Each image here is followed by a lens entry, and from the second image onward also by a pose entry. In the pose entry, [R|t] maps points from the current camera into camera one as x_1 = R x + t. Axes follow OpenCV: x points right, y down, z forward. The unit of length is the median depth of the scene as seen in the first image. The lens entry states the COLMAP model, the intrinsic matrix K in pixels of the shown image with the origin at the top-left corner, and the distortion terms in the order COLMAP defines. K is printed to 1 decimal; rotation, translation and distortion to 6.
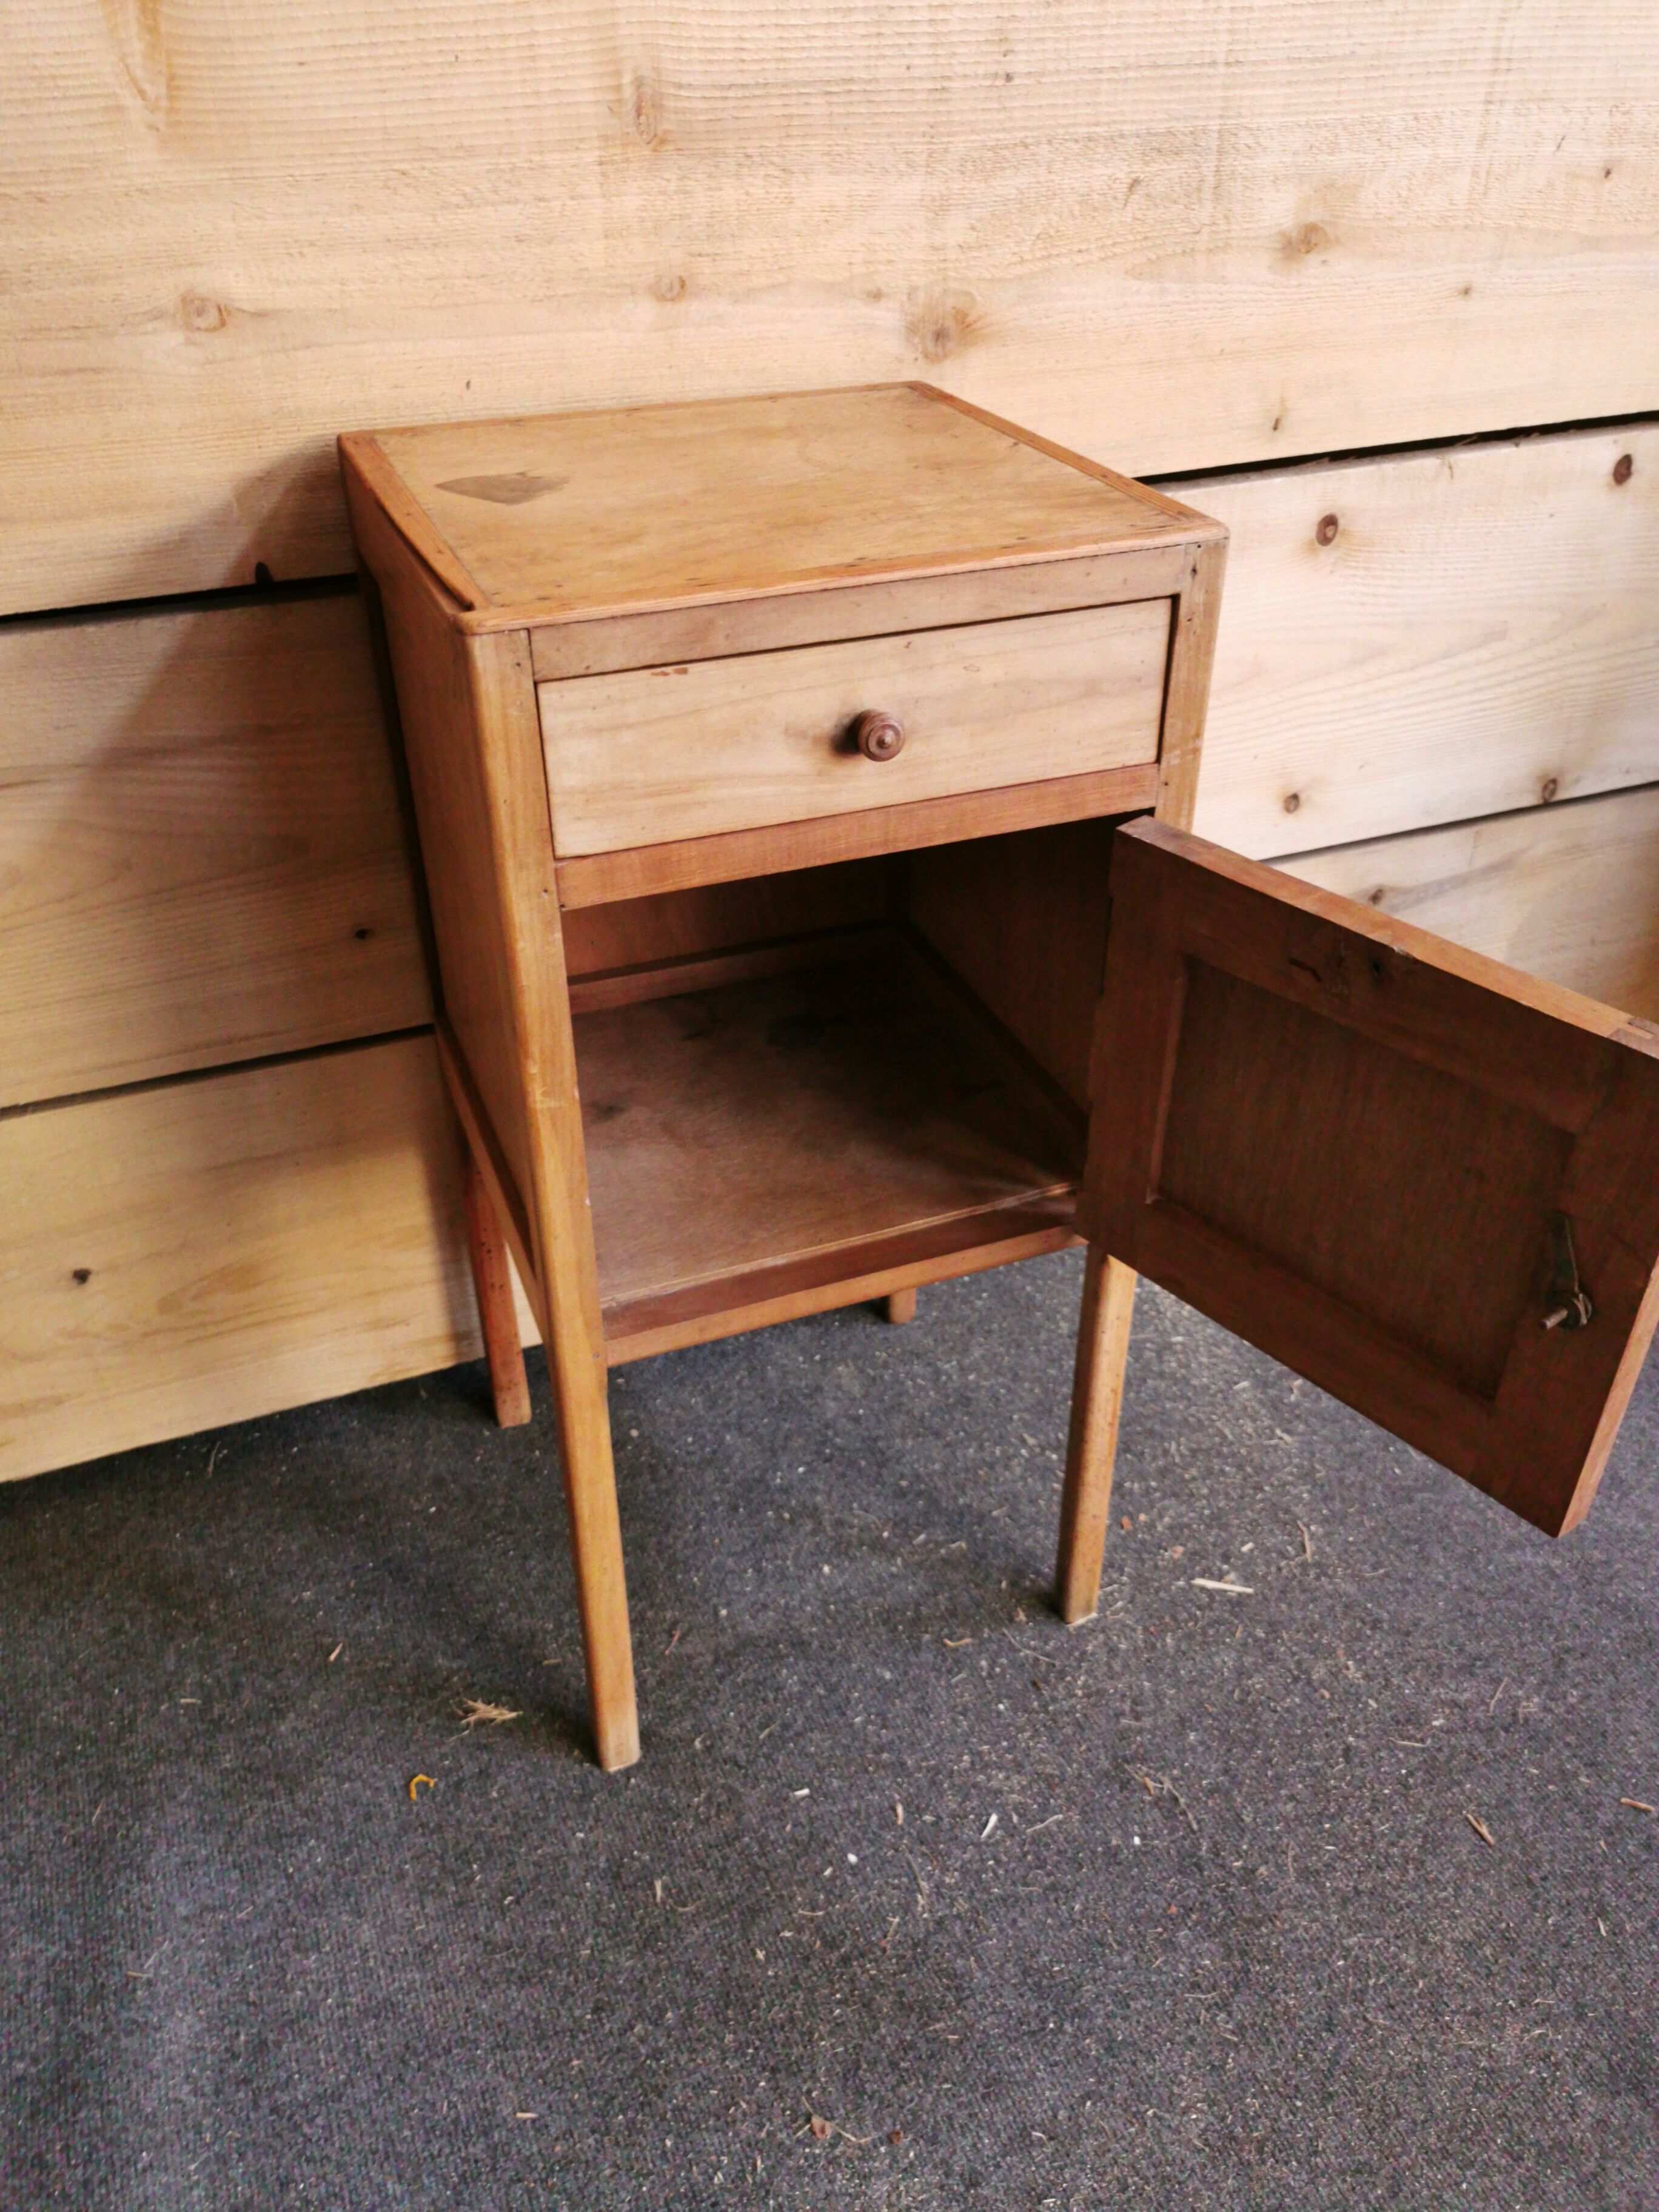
lens RADIAL K [[1722.6, 0, 829.5], [0, 1722.6, 1106.0], [0, 0, 1]] dist [0.009753, -0.001236]
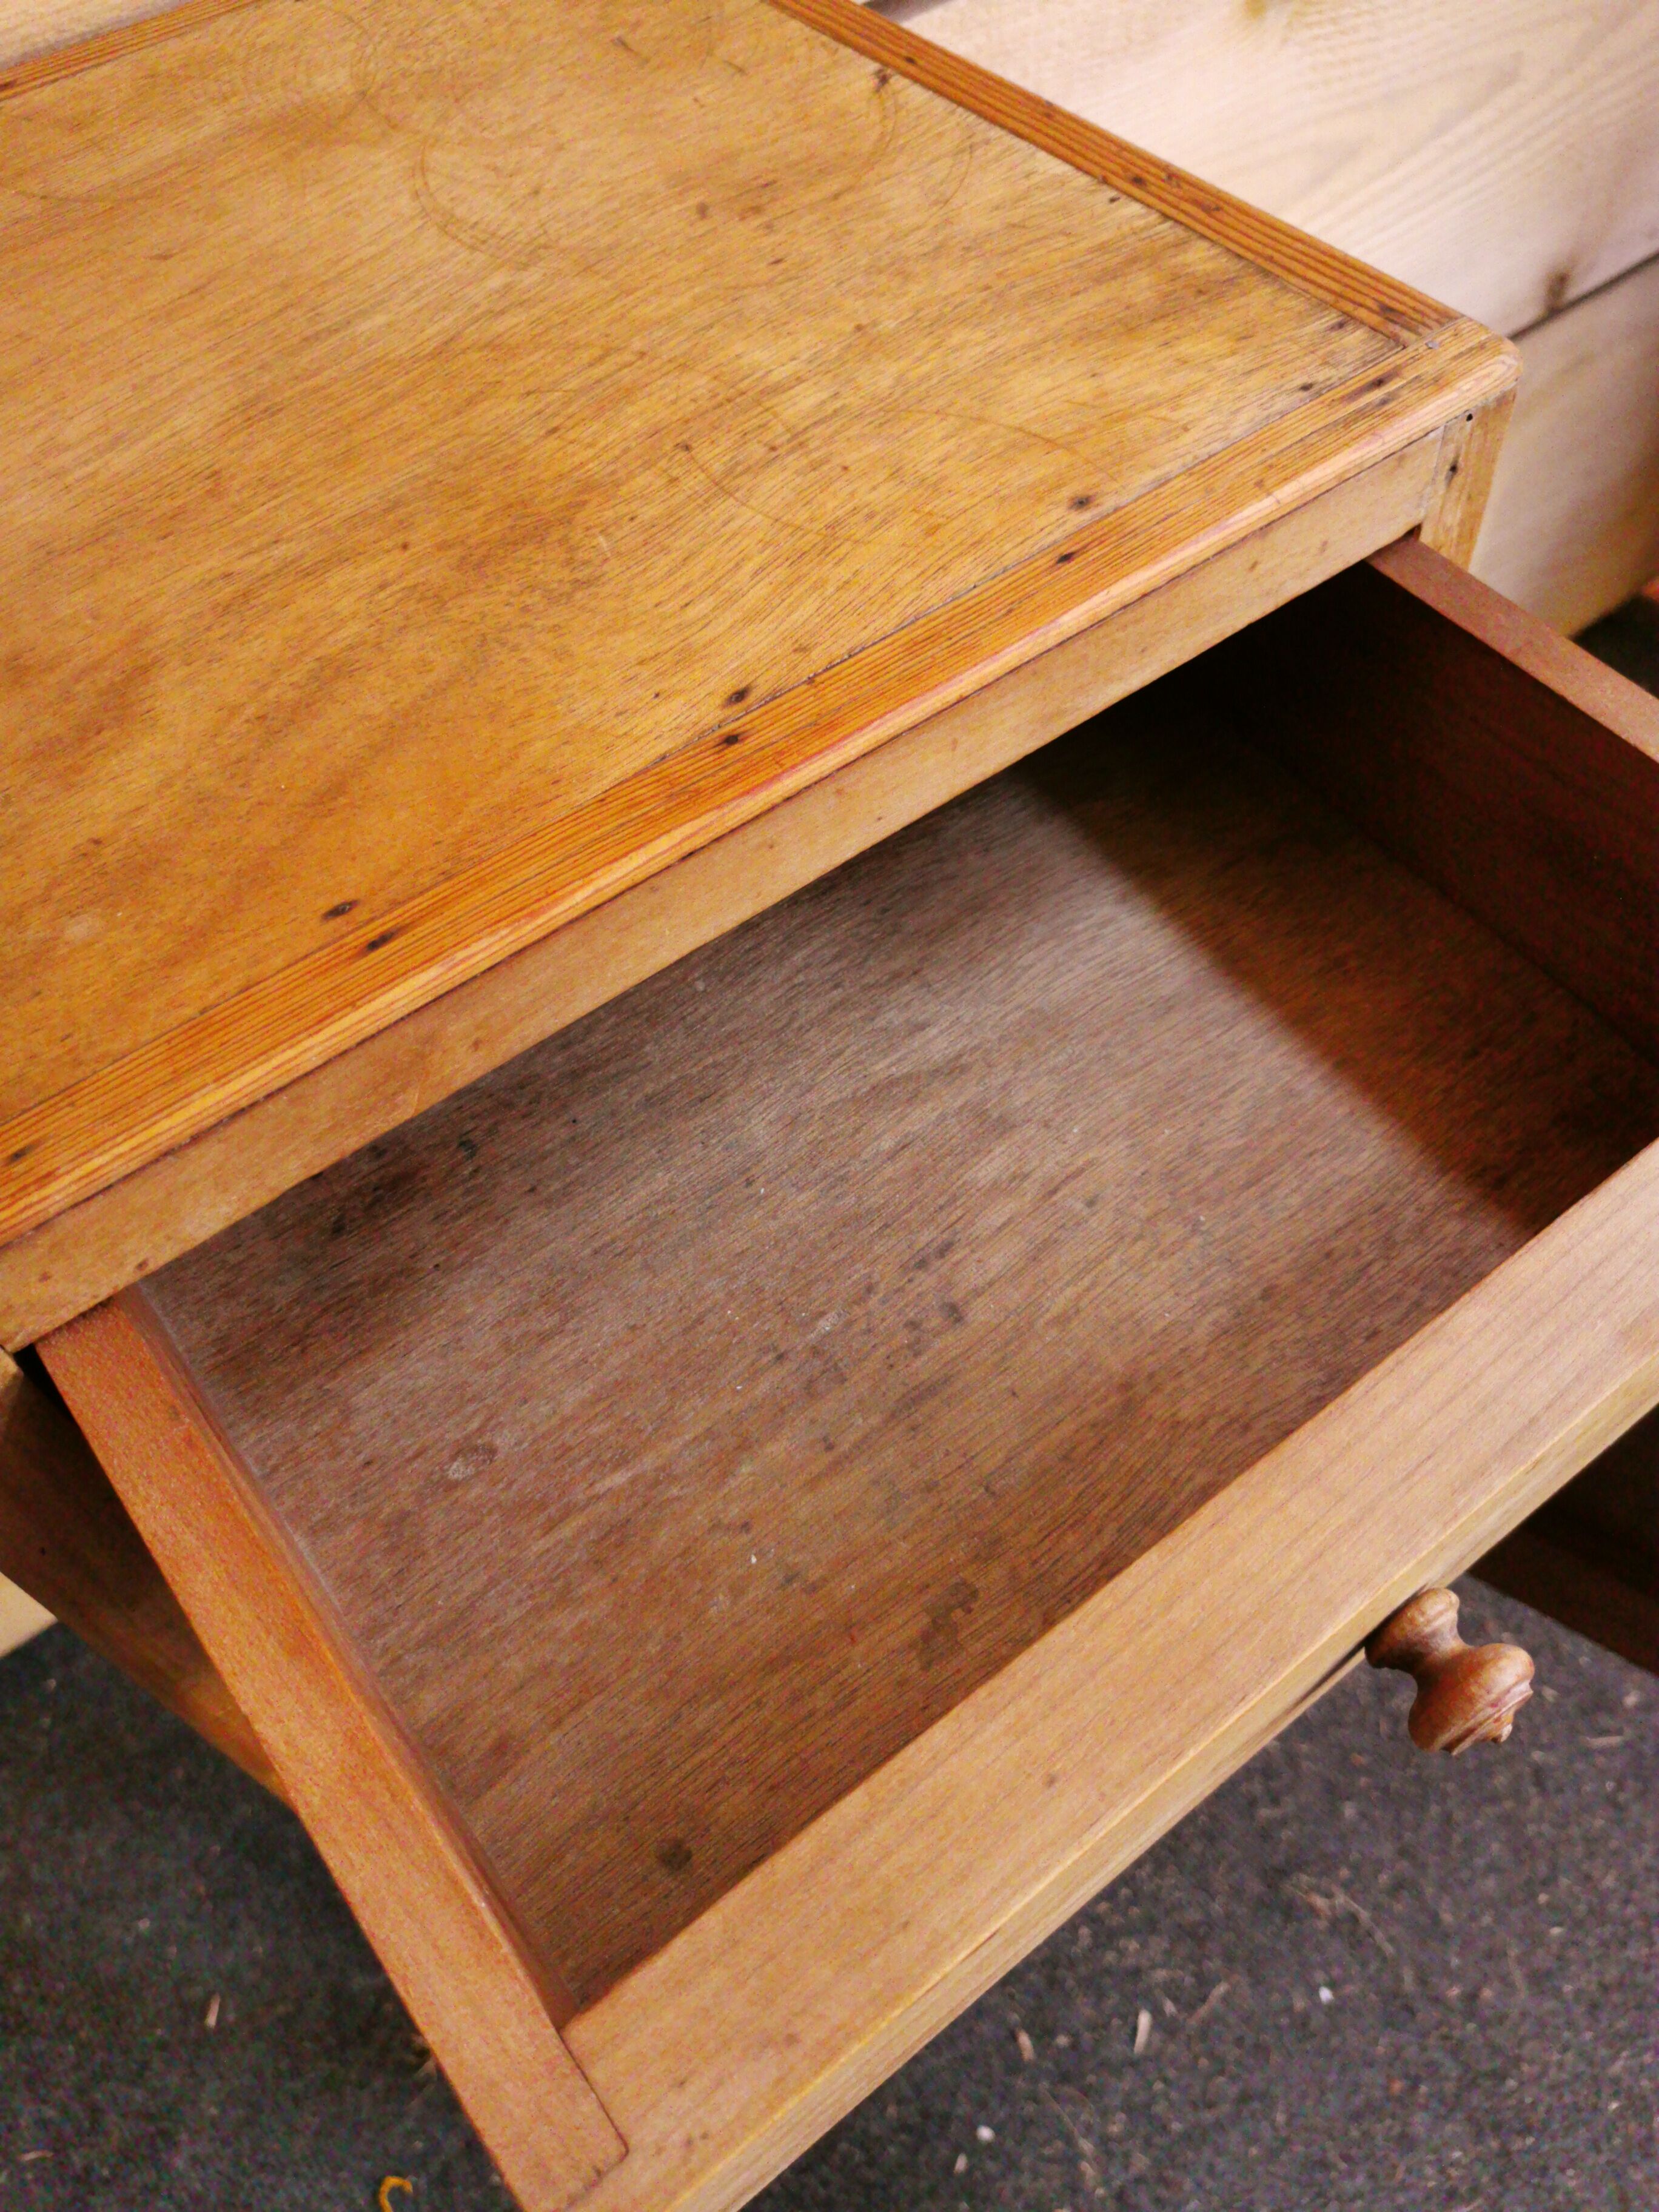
lens RADIAL K [[1747.7, 0, 829.5], [0, 1747.7, 1106.0], [0, 0, 1]] dist [0.002351, -0.001827]
pose [[0.961883, -0.252501, 0.104995, -0.020138], [0.202157, 0.915136, 0.348797, -0.272084], [-0.184157, -0.314276, 0.931298, 0.444085]]
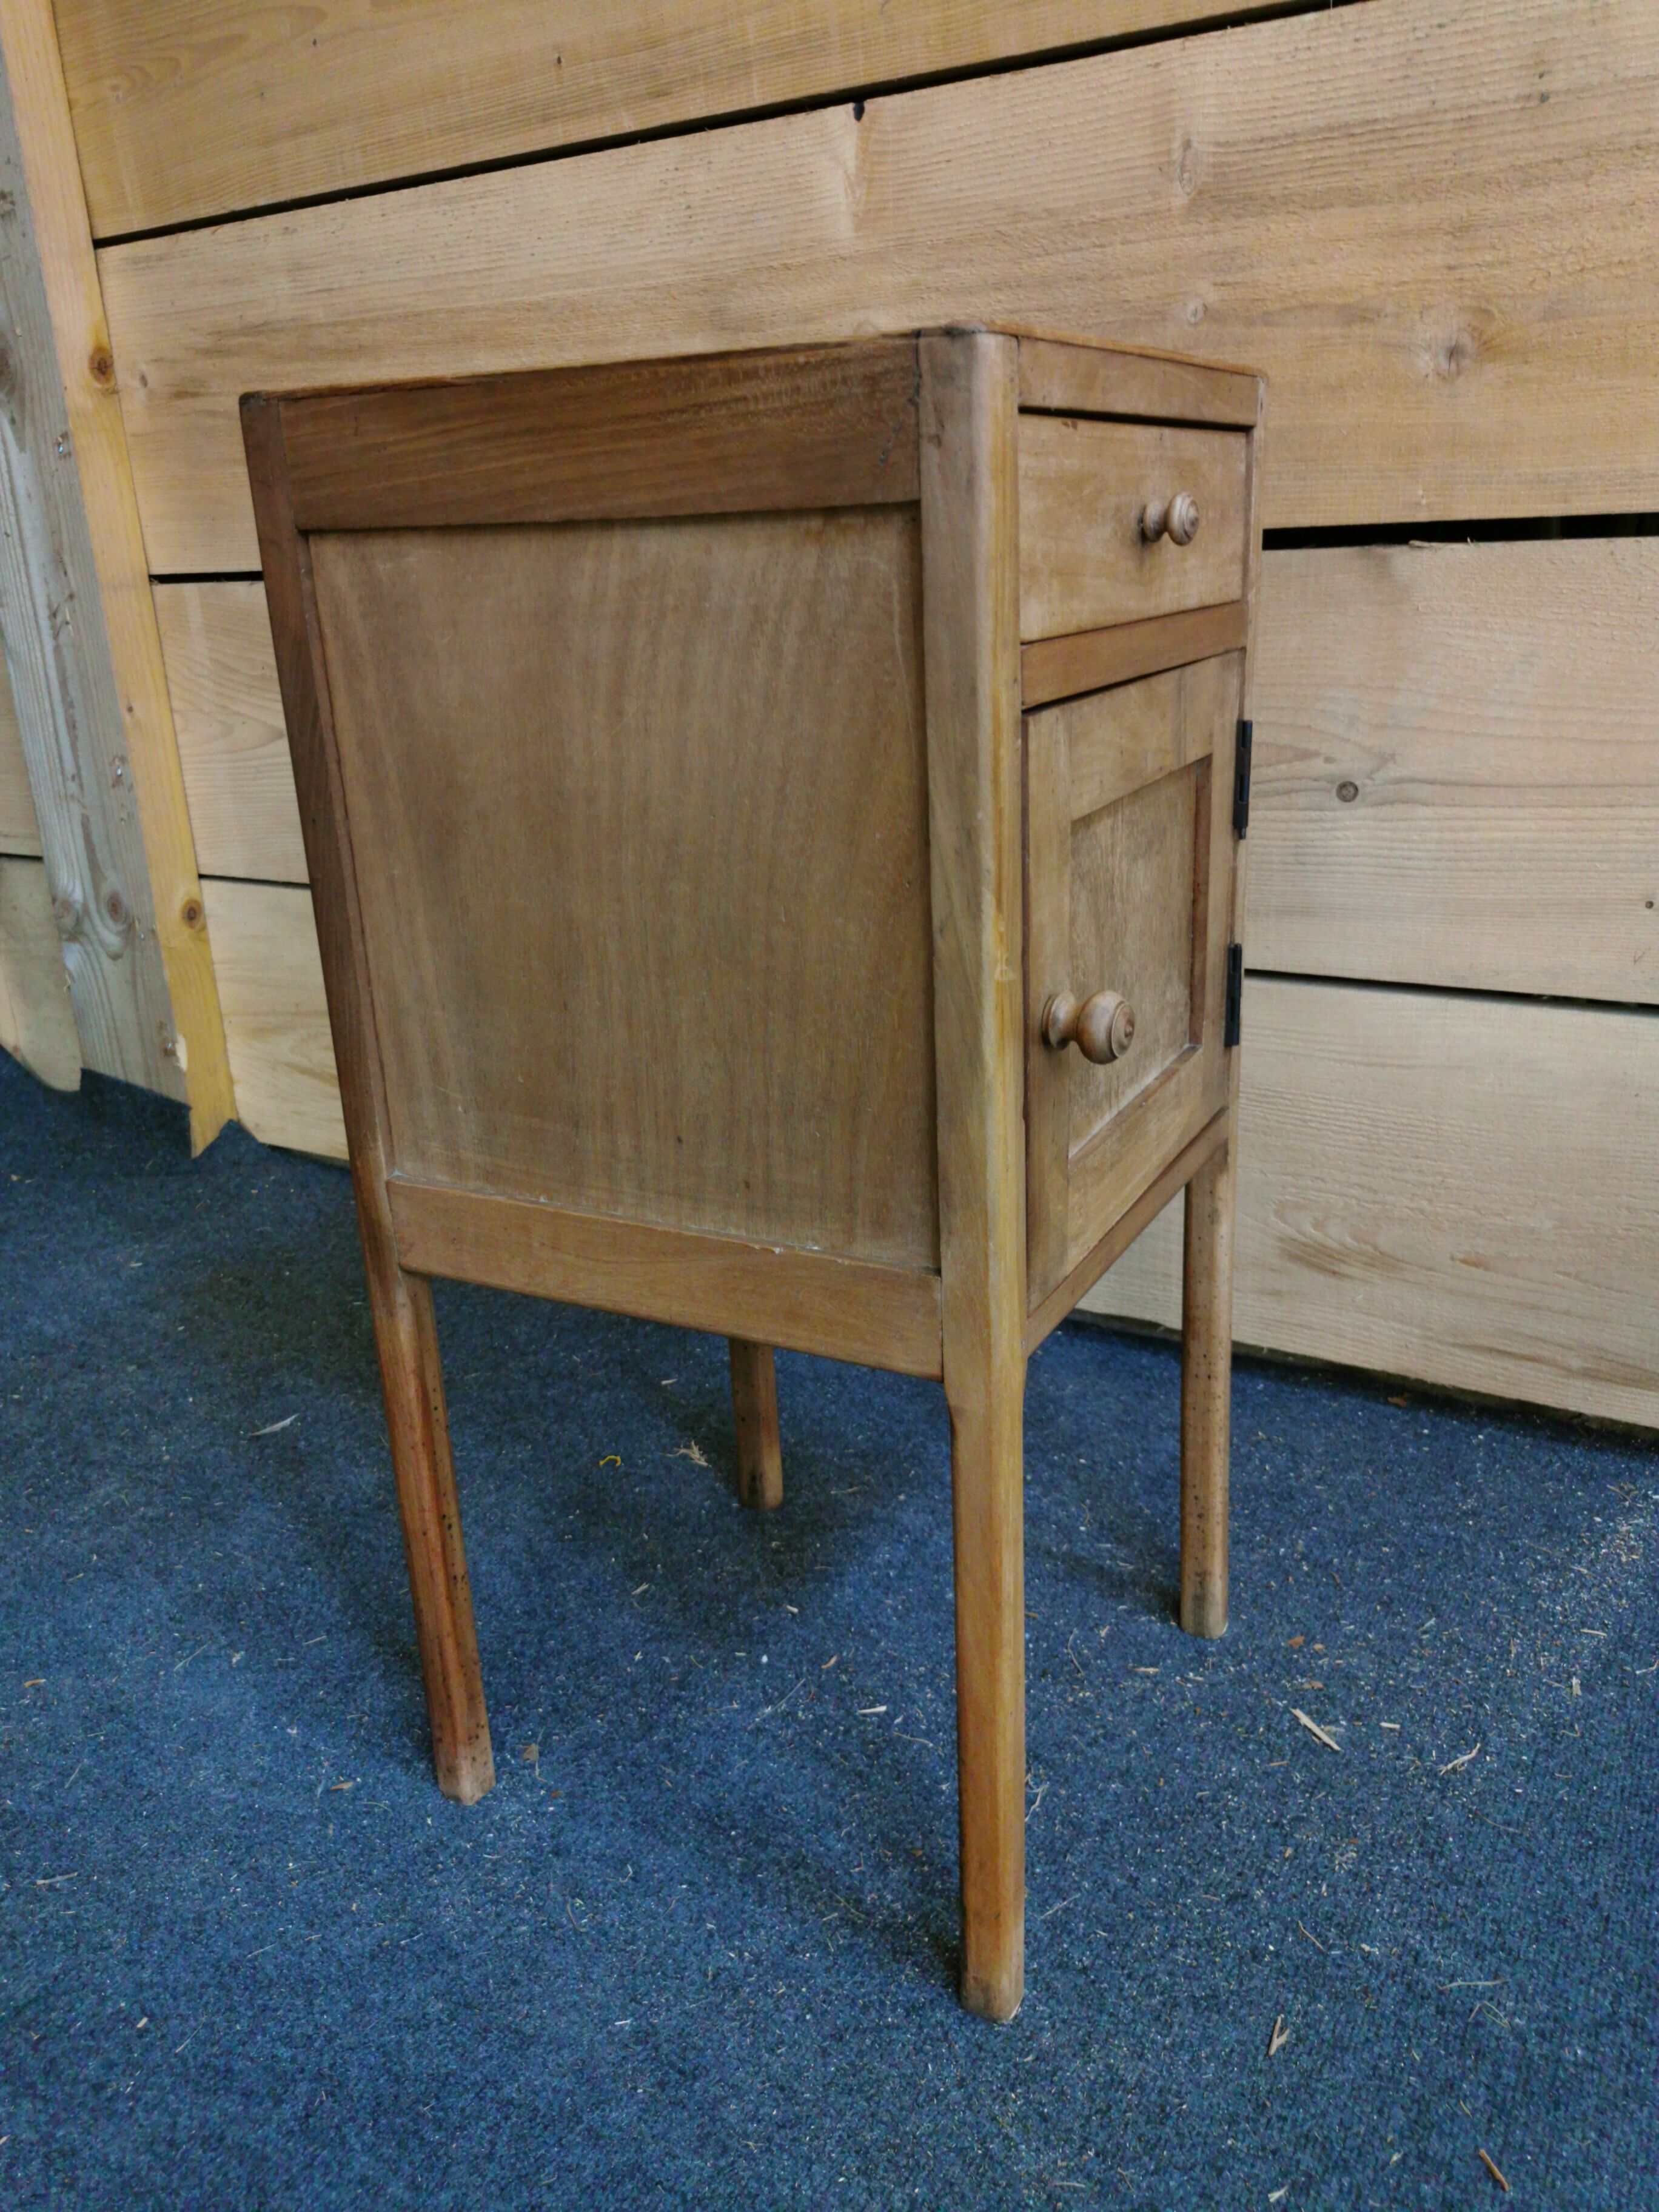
lens RADIAL K [[1721.7, 0, 829.5], [0, 1721.7, 1106.0], [0, 0, 1]] dist [0.009256, 0.014474]
pose [[0.614758, 0.244248, -0.749944, 0.752736], [-0.411866, 0.910315, -0.041143, 0.162765], [0.672636, 0.334170, 0.660221, 0.234704]]
